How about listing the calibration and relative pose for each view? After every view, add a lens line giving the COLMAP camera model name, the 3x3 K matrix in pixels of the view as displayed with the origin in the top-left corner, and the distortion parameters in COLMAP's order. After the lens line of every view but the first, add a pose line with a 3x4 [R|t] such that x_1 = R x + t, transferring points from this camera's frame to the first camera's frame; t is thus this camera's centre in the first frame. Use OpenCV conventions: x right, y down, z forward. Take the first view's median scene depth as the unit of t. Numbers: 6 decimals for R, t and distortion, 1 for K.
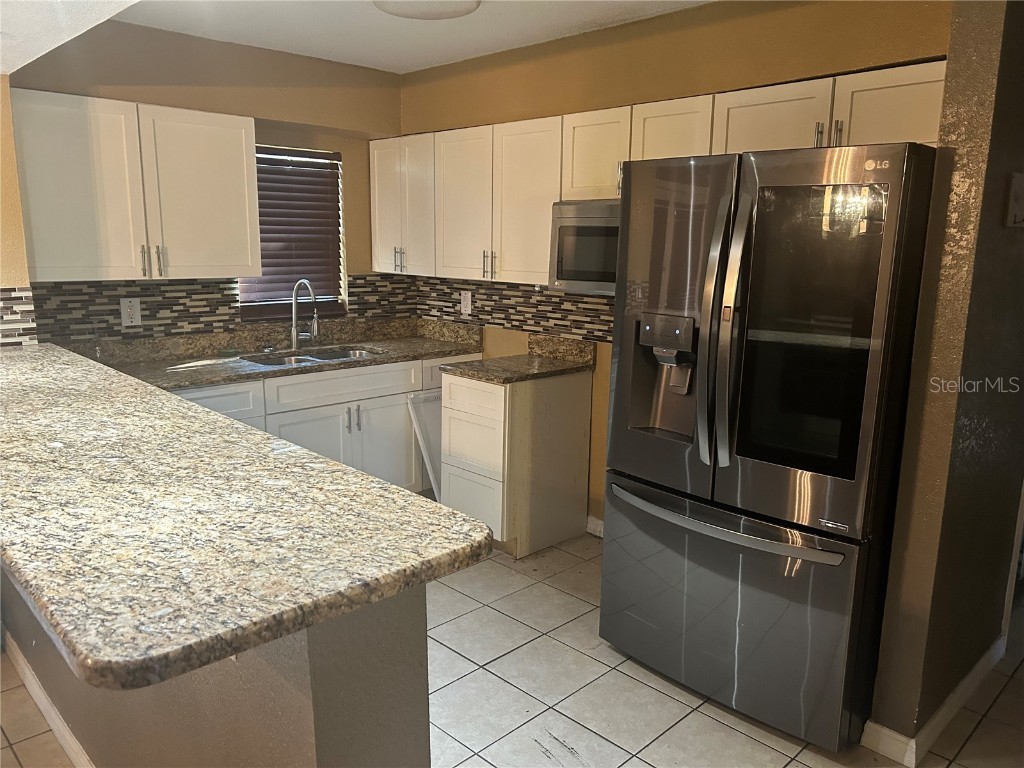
lens RADIAL K [[770.0, 0, 516.0], [0, 770.0, 380.9], [0, 0, 1]] dist [0.035012, -0.058604]
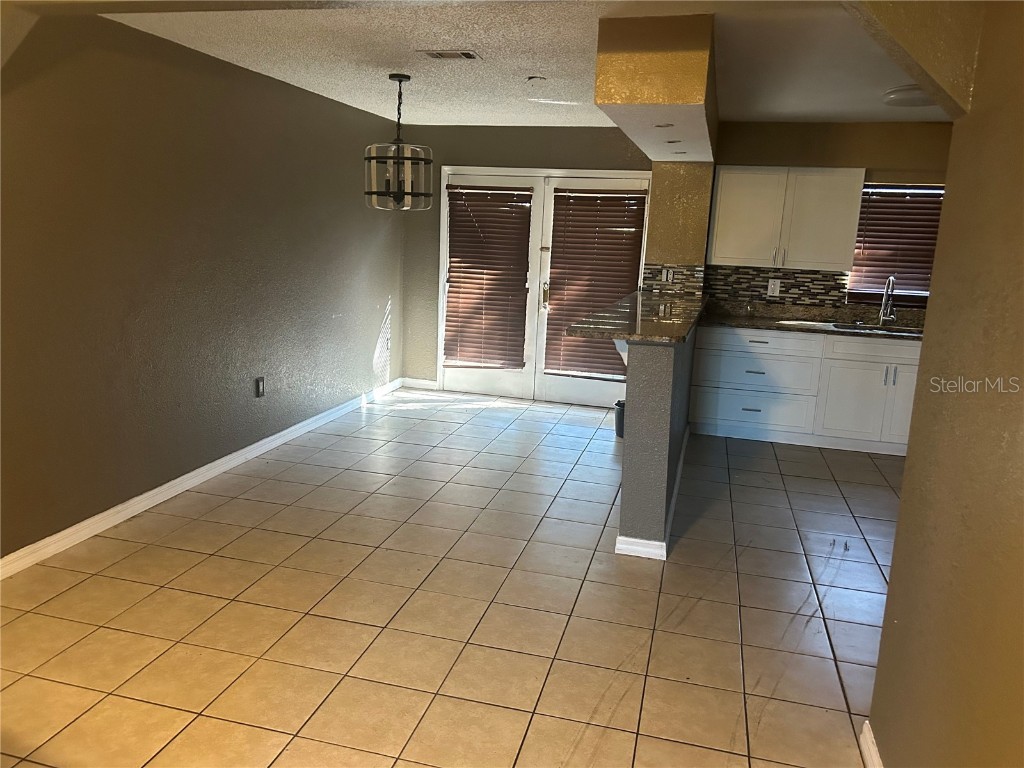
lens RADIAL K [[770.0, 0, 518.4], [0, 770.0, 390.4], [0, 0, 1]] dist [0.035012, -0.058604]
pose [[0.515802, 0.185624, -0.836356, 0.840124], [-0.190213, 0.976692, 0.099461, 0.085694], [0.835324, 0.107784, 0.539088, -0.434629]]
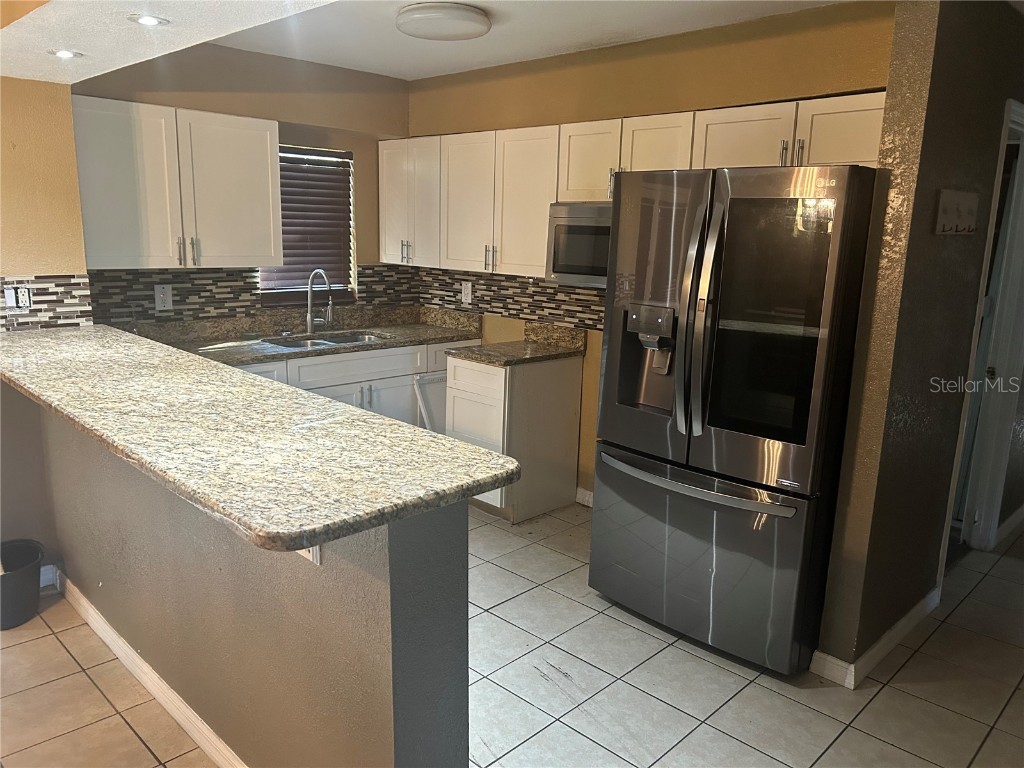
lens RADIAL K [[770.0, 0, 518.5], [0, 770.0, 382.3], [0, 0, 1]] dist [0.035012, -0.058604]
pose [[0.999661, 0.009153, 0.024366, -0.027074], [-0.009526, 0.999838, 0.015256, 0.012223], [-0.024223, -0.015483, 0.999587, -0.138684]]
